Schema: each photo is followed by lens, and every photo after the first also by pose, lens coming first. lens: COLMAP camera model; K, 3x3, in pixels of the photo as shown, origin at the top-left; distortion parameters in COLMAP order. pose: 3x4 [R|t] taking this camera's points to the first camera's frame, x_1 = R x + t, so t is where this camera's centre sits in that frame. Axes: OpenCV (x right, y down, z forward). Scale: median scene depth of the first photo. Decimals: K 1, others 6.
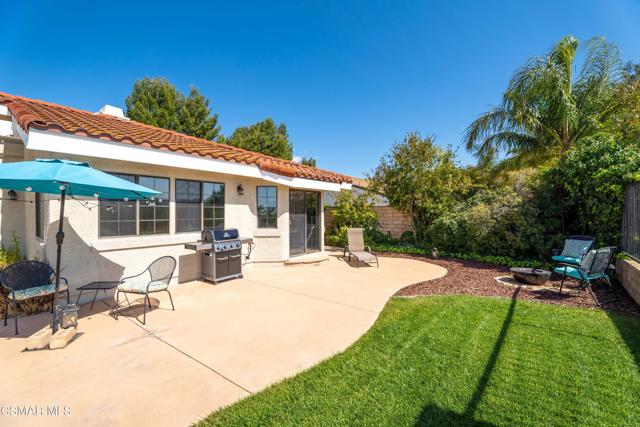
lens RADIAL K [[261.4, 0, 319.3], [0, 261.4, 213.2], [0, 0, 1]] dist [0.002066, 0.000262]
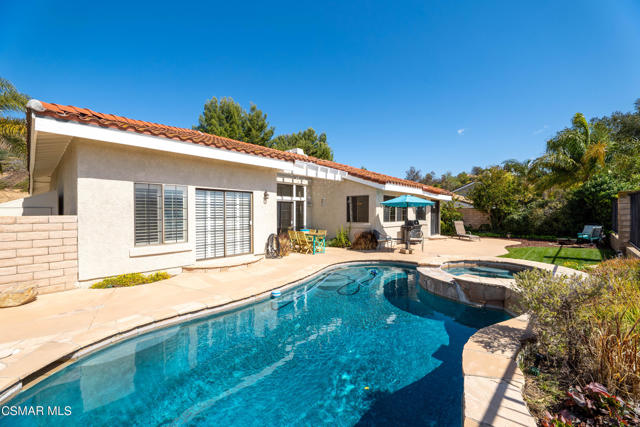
lens RADIAL K [[261.4, 0, 320.7], [0, 261.4, 213.0], [0, 0, 1]] dist [0.002066, 0.000262]
pose [[0.997995, 0.001460, -0.063277, -0.714305], [-0.001562, 0.999998, -0.001555, 0.006516], [0.063274, 0.001651, 0.997995, -0.847458]]
